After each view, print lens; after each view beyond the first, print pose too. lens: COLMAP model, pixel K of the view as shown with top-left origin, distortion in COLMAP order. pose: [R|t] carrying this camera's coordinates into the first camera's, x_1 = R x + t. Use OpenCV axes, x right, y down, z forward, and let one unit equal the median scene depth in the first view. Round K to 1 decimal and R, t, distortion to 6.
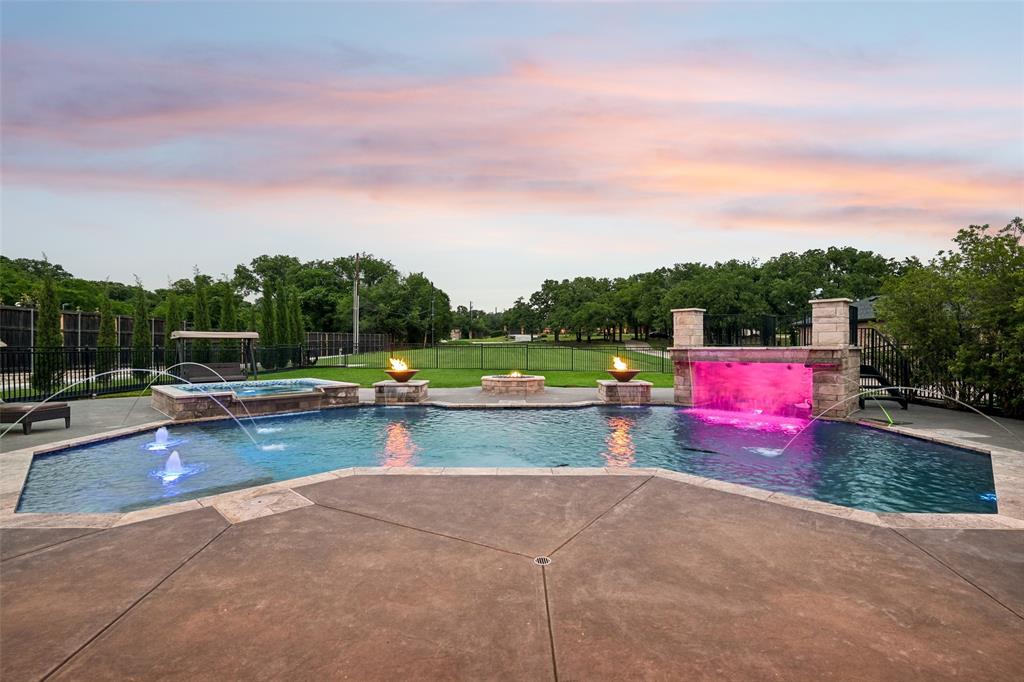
lens RADIAL K [[456.4, 0, 515.7], [0, 456.4, 345.2], [0, 0, 1]] dist [0.001146, 0.000534]
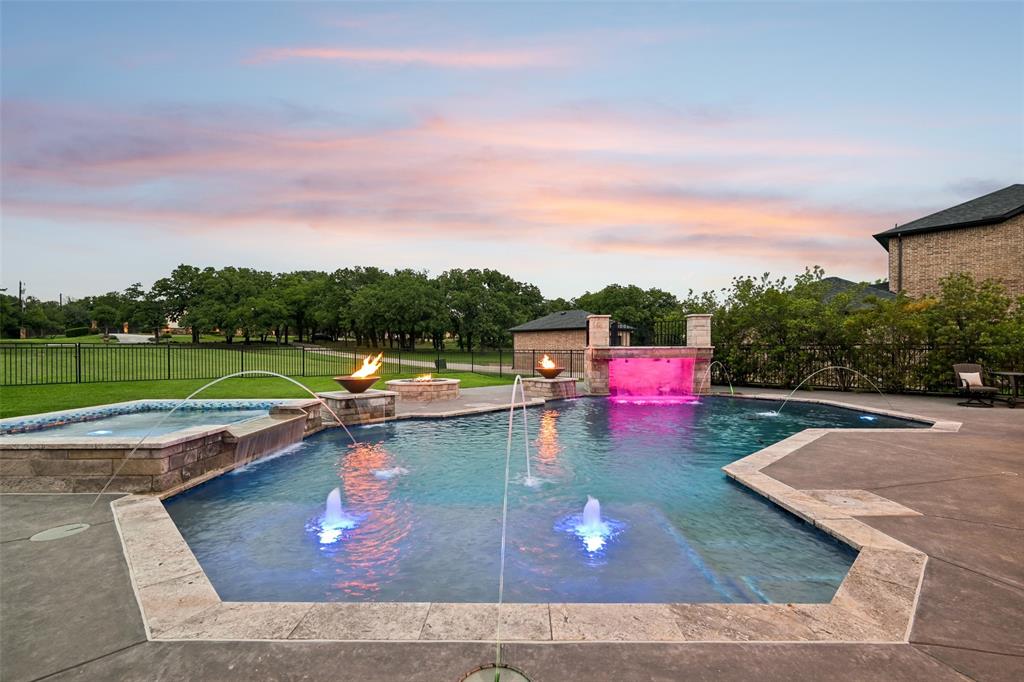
lens RADIAL K [[456.4, 0, 515.7], [0, 456.4, 345.2], [0, 0, 1]] dist [0.001146, 0.000534]
pose [[0.709448, 0.003730, 0.704747, -0.112511], [0.000986, 0.999980, -0.006285, 0.001287], [-0.704757, 0.005154, 0.709430, 0.052463]]
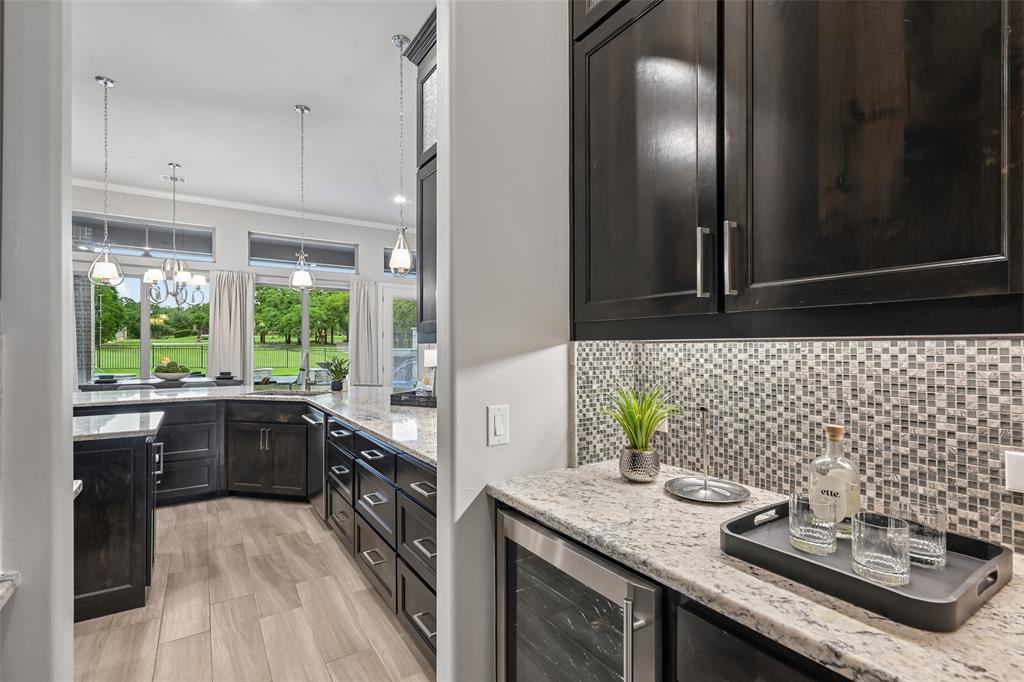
lens RADIAL K [[479.5, 0, 513.5], [0, 479.5, 347.7], [0, 0, 1]] dist [0.001900, 0.000428]
pose [[0.835425, 0.001299, 0.549603, -0.034908], [-0.002354, 0.999996, 0.001214, -0.001112], [-0.549600, -0.002308, 0.835425, -0.188771]]
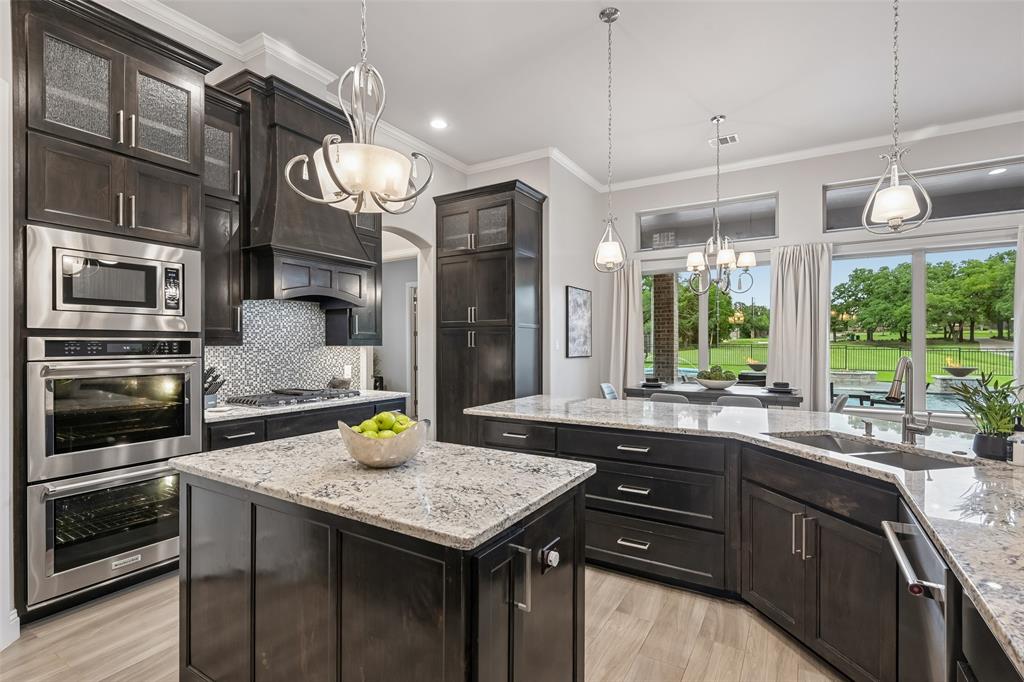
lens RADIAL K [[479.5, 0, 513.5], [0, 479.5, 347.7], [0, 0, 1]] dist [0.001900, 0.000428]
pose [[0.857111, 0.005039, -0.515108, -0.026481], [-0.001551, 0.999973, 0.007201, -0.001500], [0.515130, -0.005373, 0.857095, -0.149665]]
